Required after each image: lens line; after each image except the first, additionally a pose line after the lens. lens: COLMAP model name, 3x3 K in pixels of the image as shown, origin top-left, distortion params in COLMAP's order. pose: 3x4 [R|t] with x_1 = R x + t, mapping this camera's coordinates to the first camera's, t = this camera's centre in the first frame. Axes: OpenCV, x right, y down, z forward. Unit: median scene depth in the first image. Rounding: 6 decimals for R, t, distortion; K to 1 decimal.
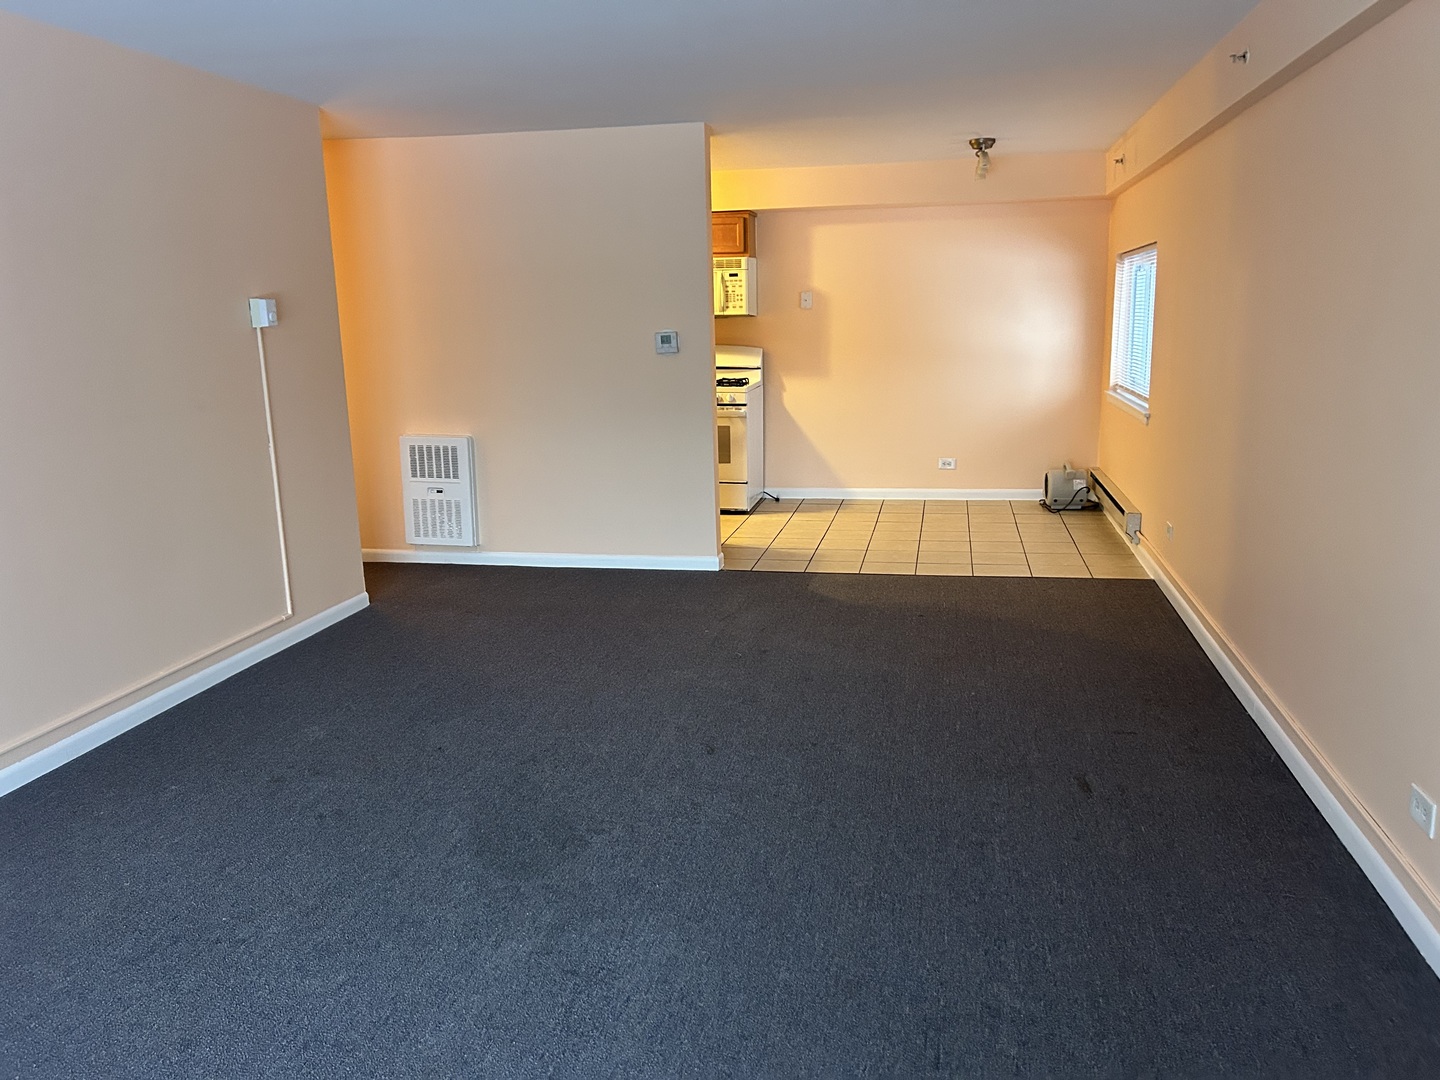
lens RADIAL K [[1095.1, 0, 720.0], [0, 1095.1, 540.0], [0, 0, 1]] dist [0.042495, -0.006138]
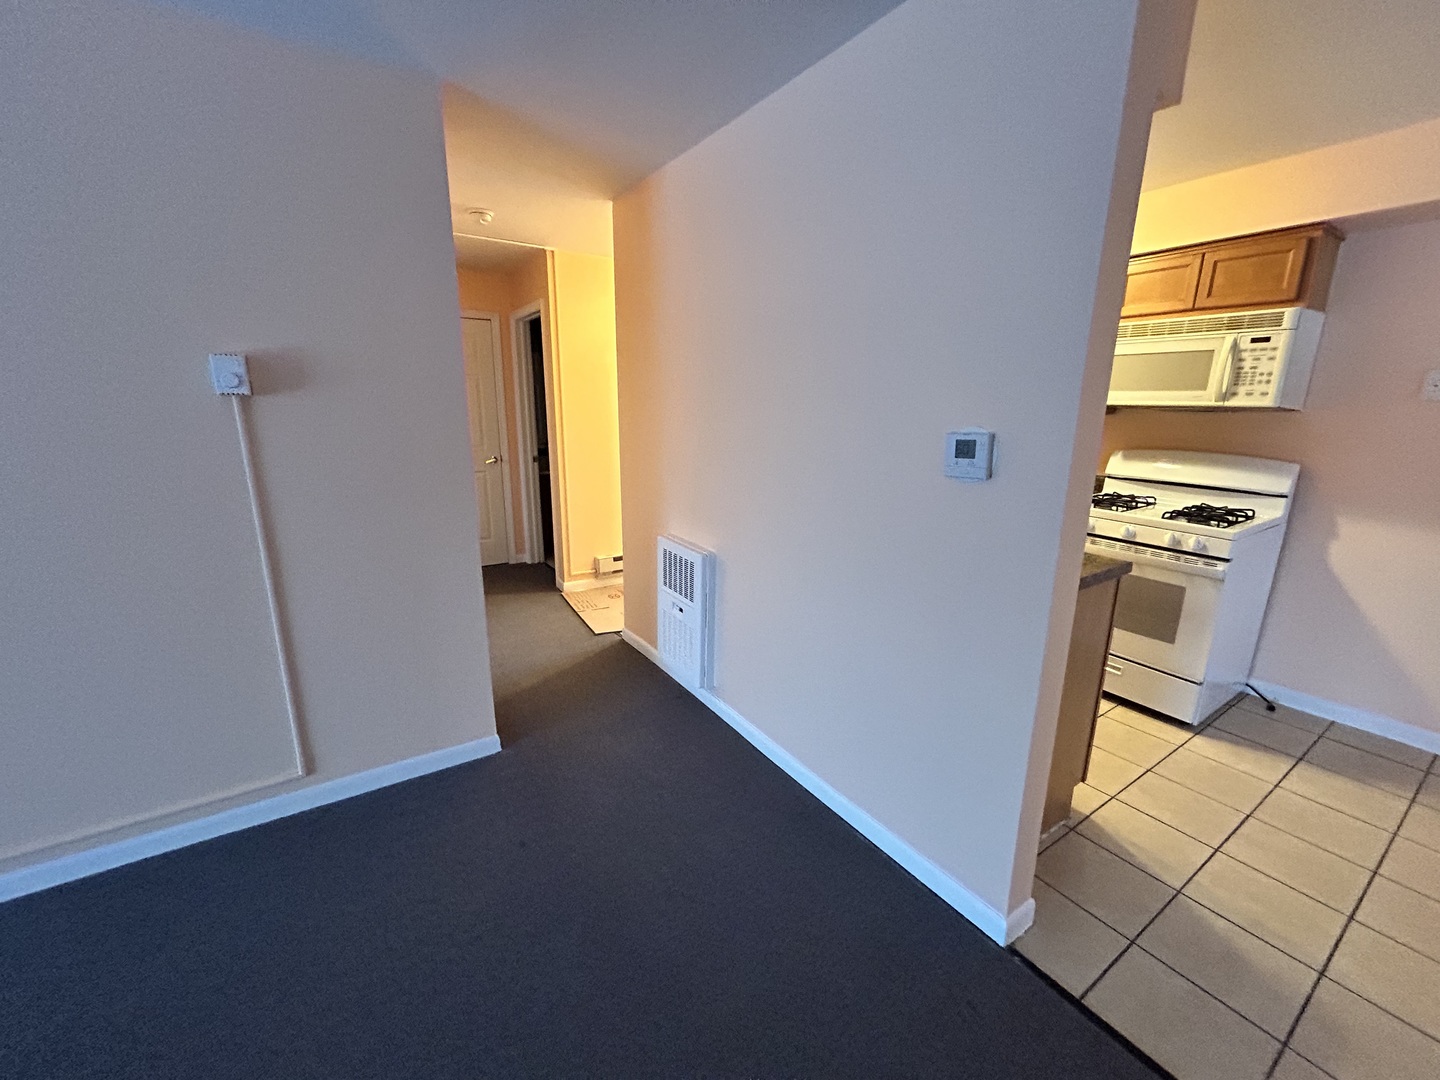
lens RADIAL K [[583.7, 0, 720.0], [0, 583.7, 540.0], [0, 0, 1]] dist [0.002589, 0.000349]
pose [[0.711124, 0.188690, -0.677273, 0.039284], [-0.170068, 0.980871, 0.094704, -0.114985], [0.682187, 0.047836, 0.729611, 0.572804]]
